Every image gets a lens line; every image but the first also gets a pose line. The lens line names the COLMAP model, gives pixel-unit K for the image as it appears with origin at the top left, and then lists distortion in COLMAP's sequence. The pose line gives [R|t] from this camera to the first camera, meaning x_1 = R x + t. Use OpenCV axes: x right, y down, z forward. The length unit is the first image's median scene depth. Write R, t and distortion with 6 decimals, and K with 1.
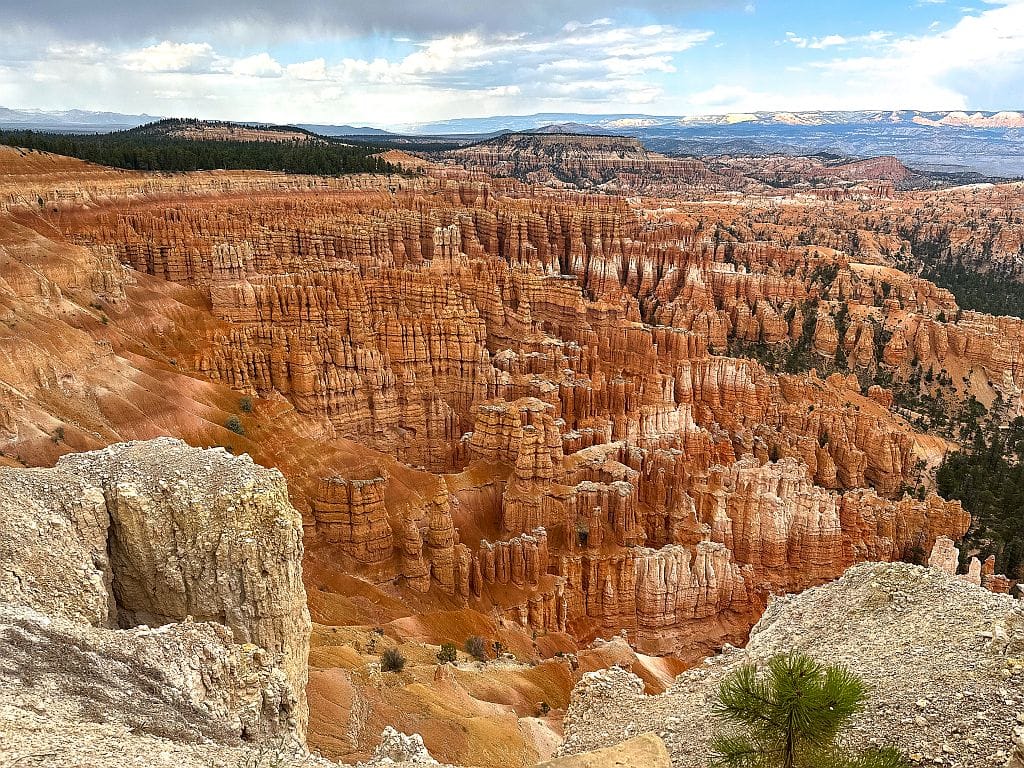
lens RADIAL K [[740.9, 0, 514.1], [0, 740.9, 380.9], [0, 0, 1]] dist [-0.012879, 0.004366]
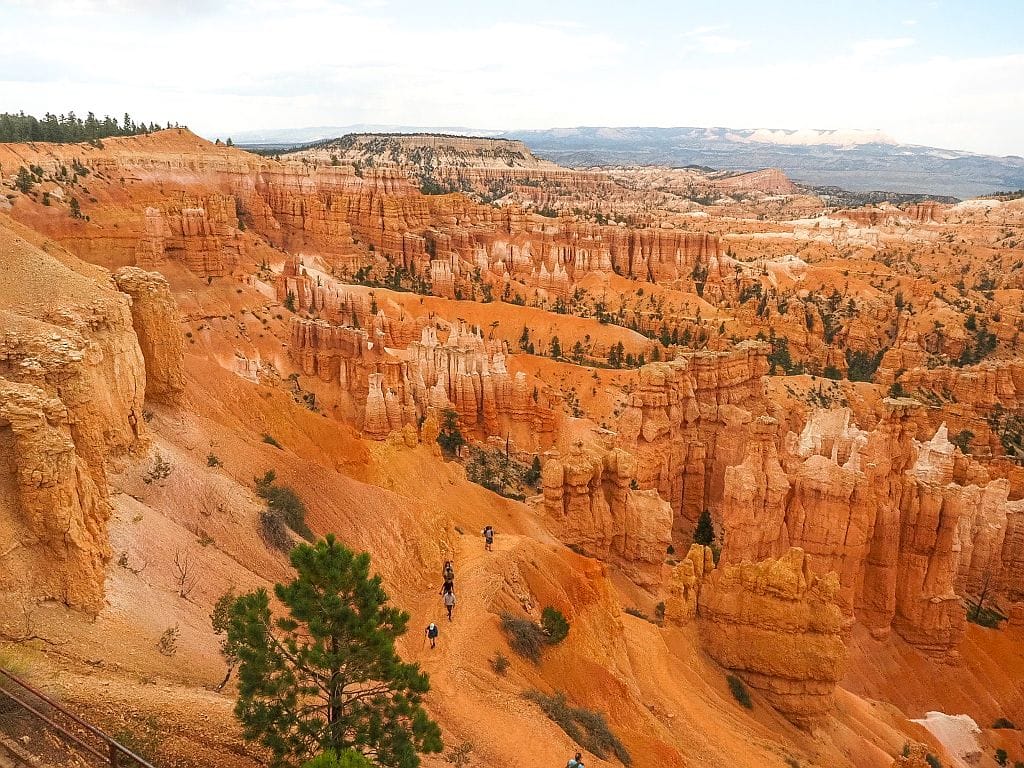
lens RADIAL K [[740.9, 0, 511.5], [0, 740.9, 386.5], [0, 0, 1]] dist [-0.012879, 0.004366]
pose [[0.974126, -0.055660, 0.219042, -0.031735], [0.057823, 0.998321, -0.003472, -0.068744], [-0.218481, 0.016047, 0.975709, 0.247097]]
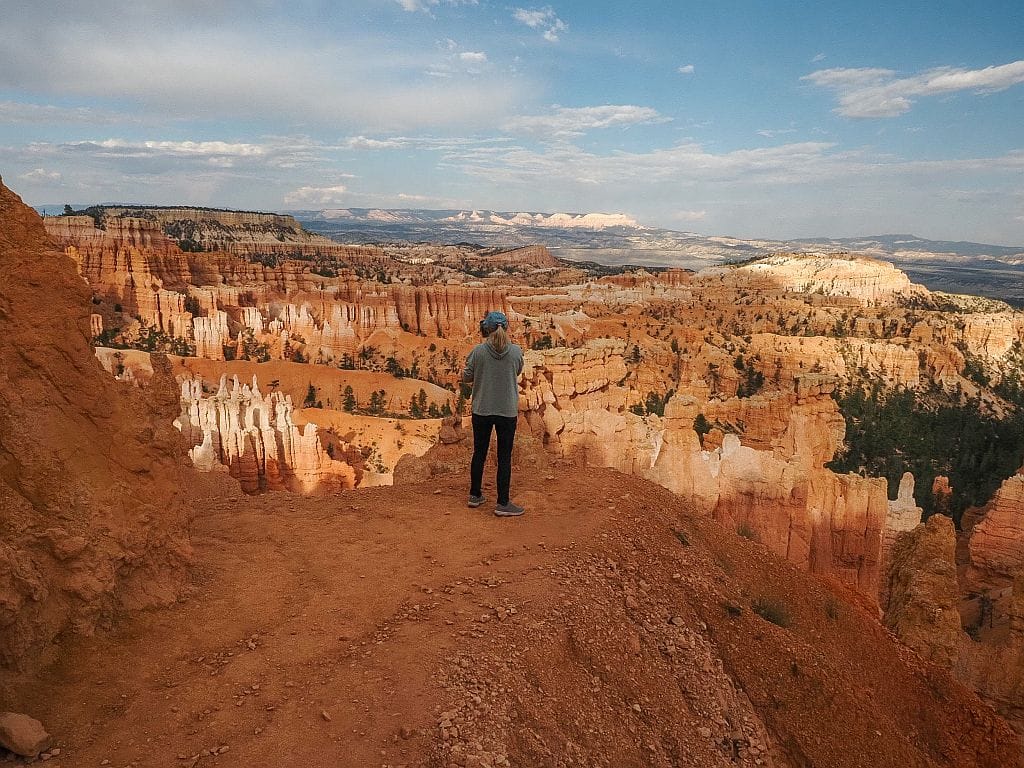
lens RADIAL K [[740.9, 0, 513.2], [0, 740.9, 380.0], [0, 0, 1]] dist [-0.012879, 0.004366]
pose [[0.864649, -0.079883, 0.495985, -0.030001], [0.140016, 0.986476, -0.085209, -0.066070], [-0.482471, 0.143122, 0.864140, 0.258763]]
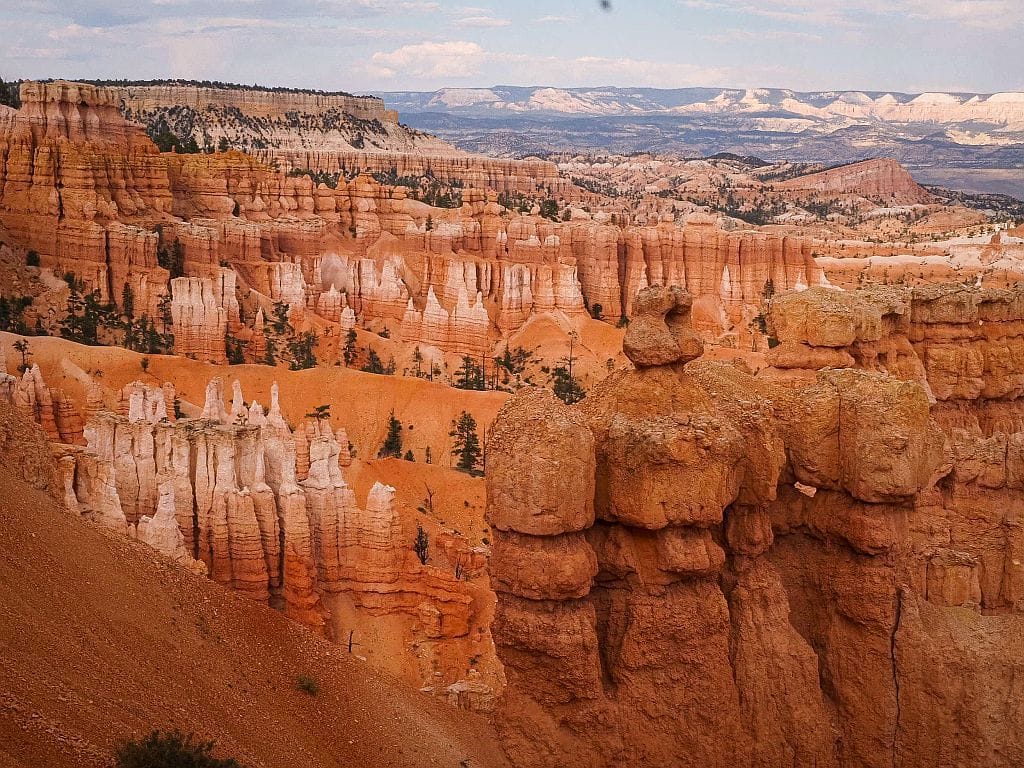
lens RADIAL K [[1539.8, 0, 524.3], [0, 1539.8, 396.4], [0, 0, 1]] dist [-0.000860, 0.000000]
pose [[0.945177, -0.039639, 0.324143, -0.028103], [0.087774, 0.986915, -0.135254, -0.064748], [-0.314540, 0.156290, 0.936289, 0.262828]]
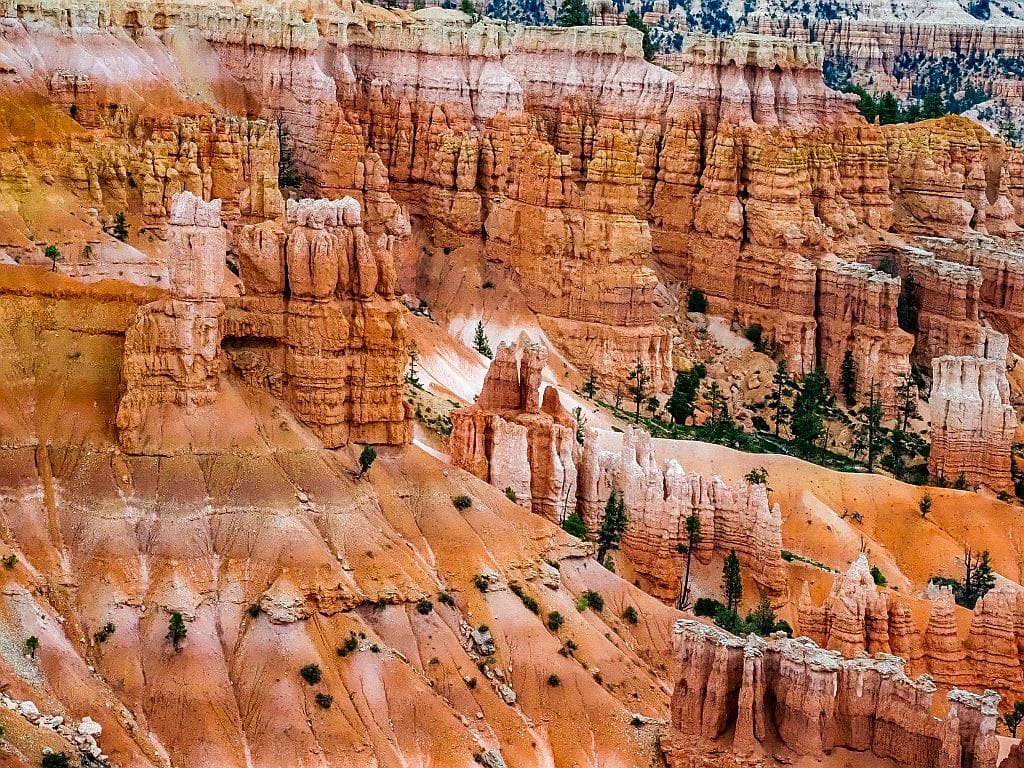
lens RADIAL K [[2382.6, 0, 497.2], [0, 2382.6, 384.8], [0, 0, 1]] dist [0.005528, 0.000000]
pose [[0.998531, 0.007231, 0.053695, -0.045501], [0.000432, 0.989961, -0.141338, -0.074809], [-0.054178, 0.141153, 0.988504, 0.263038]]
